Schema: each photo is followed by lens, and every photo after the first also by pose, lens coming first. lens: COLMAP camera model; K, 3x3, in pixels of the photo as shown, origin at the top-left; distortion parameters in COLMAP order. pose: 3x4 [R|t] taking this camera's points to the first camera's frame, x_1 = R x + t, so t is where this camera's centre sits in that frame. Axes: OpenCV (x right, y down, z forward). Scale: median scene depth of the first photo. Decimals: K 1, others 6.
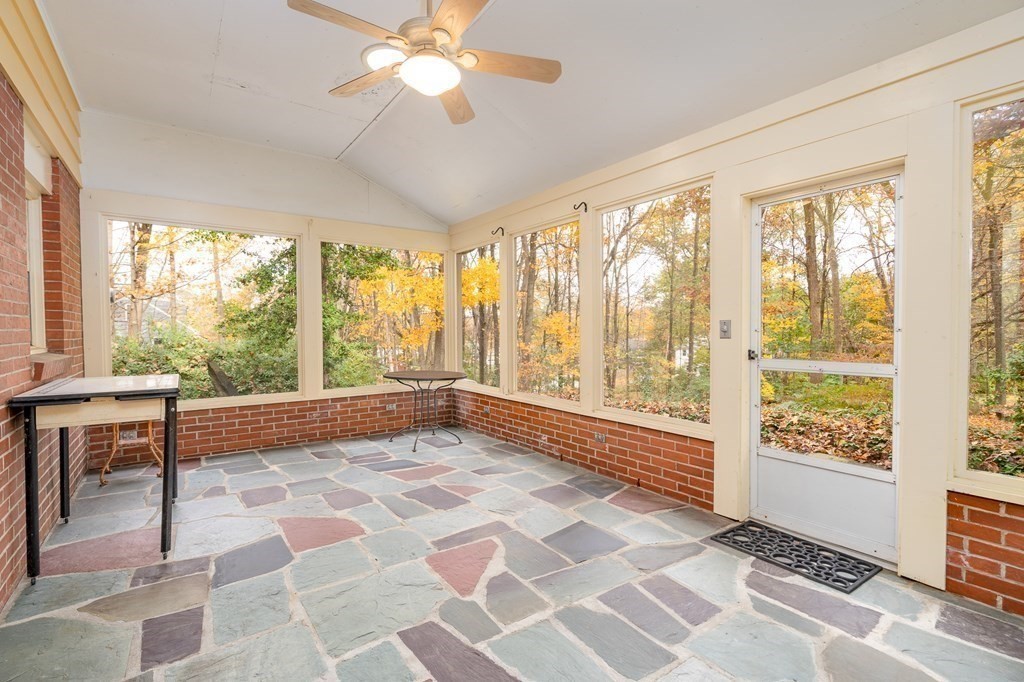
lens RADIAL K [[462.8, 0, 509.0], [0, 462.8, 339.6], [0, 0, 1]] dist [-0.002302, 0.000564]
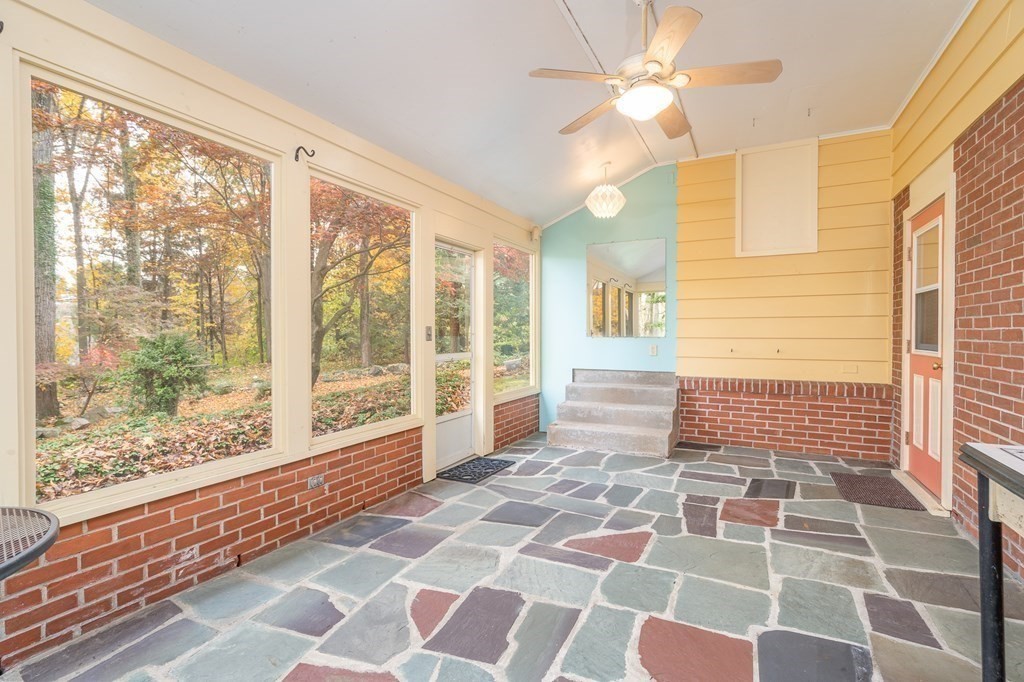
lens RADIAL K [[462.8, 0, 509.0], [0, 462.8, 339.6], [0, 0, 1]] dist [-0.002302, 0.000564]
pose [[-0.444658, -0.005112, 0.895686, -0.863205], [0.025040, 0.999522, 0.018136, -0.027728], [-0.895350, 0.030492, -0.444317, 1.517039]]
